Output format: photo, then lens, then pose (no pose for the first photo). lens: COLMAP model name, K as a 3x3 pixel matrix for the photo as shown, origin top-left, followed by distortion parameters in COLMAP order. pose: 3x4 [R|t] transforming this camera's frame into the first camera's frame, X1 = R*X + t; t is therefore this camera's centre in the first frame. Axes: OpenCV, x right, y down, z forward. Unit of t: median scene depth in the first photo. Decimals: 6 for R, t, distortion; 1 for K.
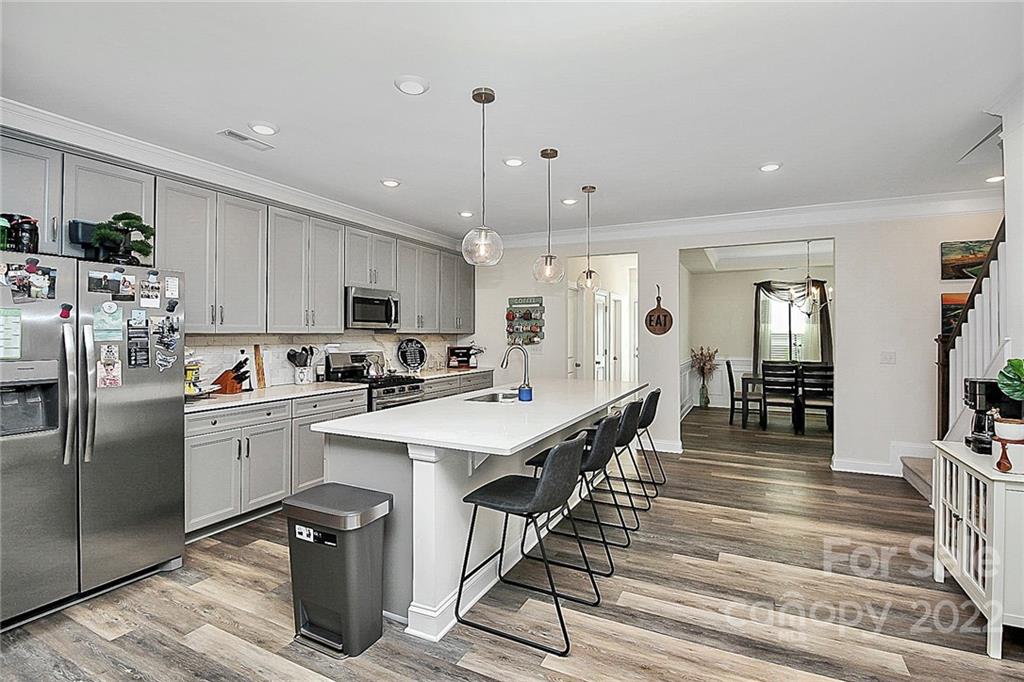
lens RADIAL K [[480.8, 0, 511.0], [0, 480.8, 322.1], [0, 0, 1]] dist [-0.006944, -0.007752]
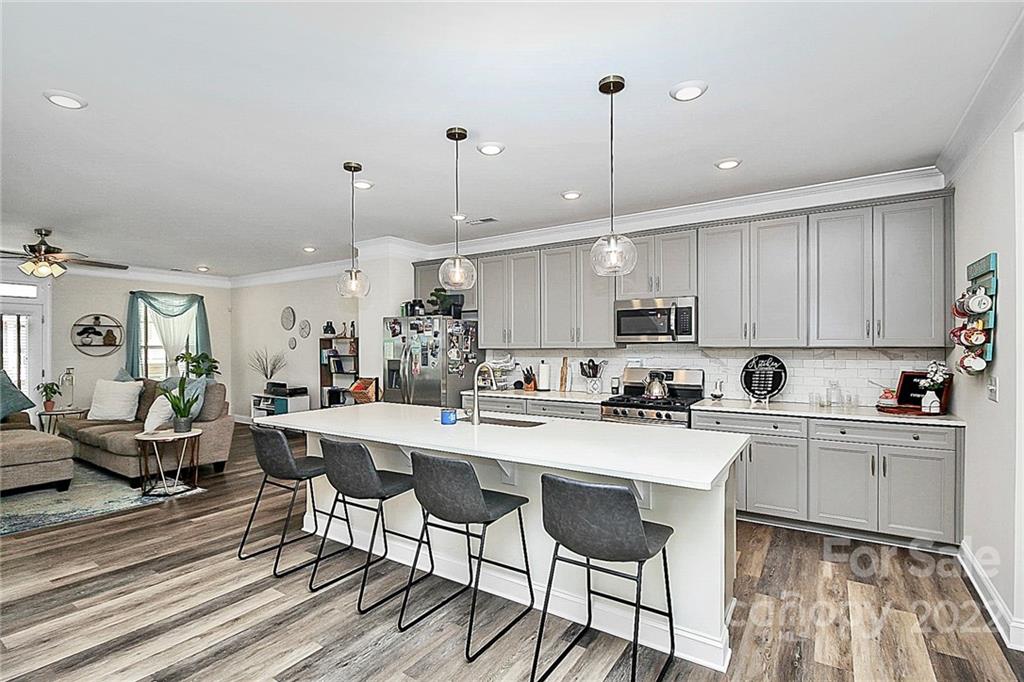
lens RADIAL K [[480.8, 0, 504.6], [0, 480.8, 344.5], [0, 0, 1]] dist [-0.006944, -0.007752]
pose [[-0.119278, -0.003028, -0.992856, 0.555527], [0.029227, 0.999551, -0.006560, 0.013380], [0.992431, -0.029800, -0.119136, 0.734804]]
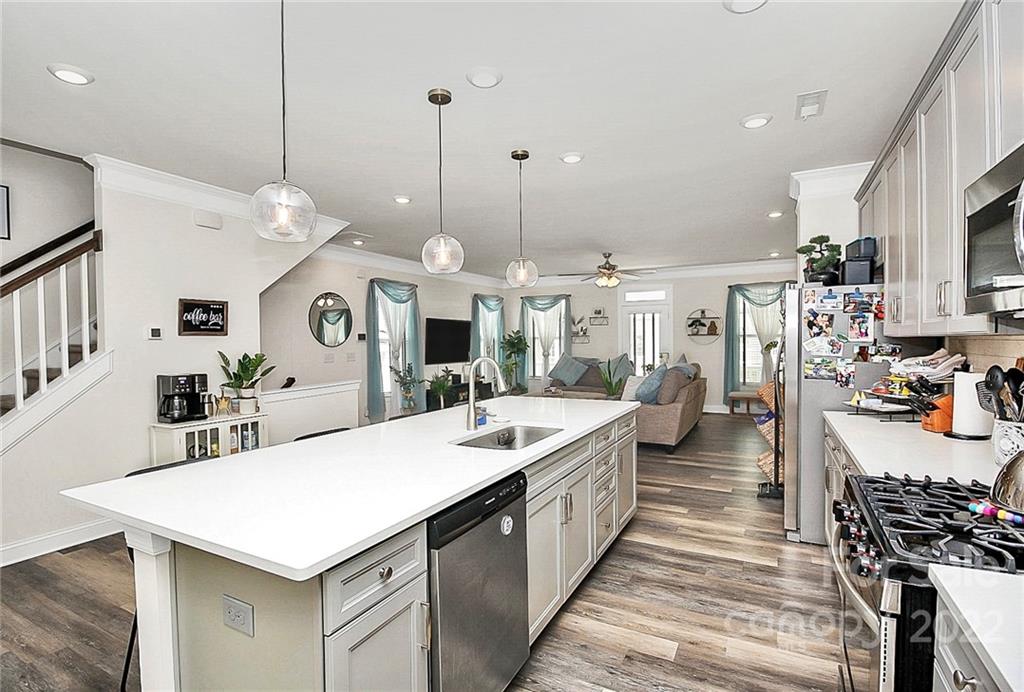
lens RADIAL K [[494.3, 0, 509.9], [0, 494.3, 343.1], [0, 0, 1]] dist [-0.011334, -0.004867]
pose [[-0.999663, 0.010303, 0.023829, -0.028040], [0.009834, 0.999757, -0.019710, 0.027398], [-0.024026, -0.019469, -0.999522, 1.098175]]
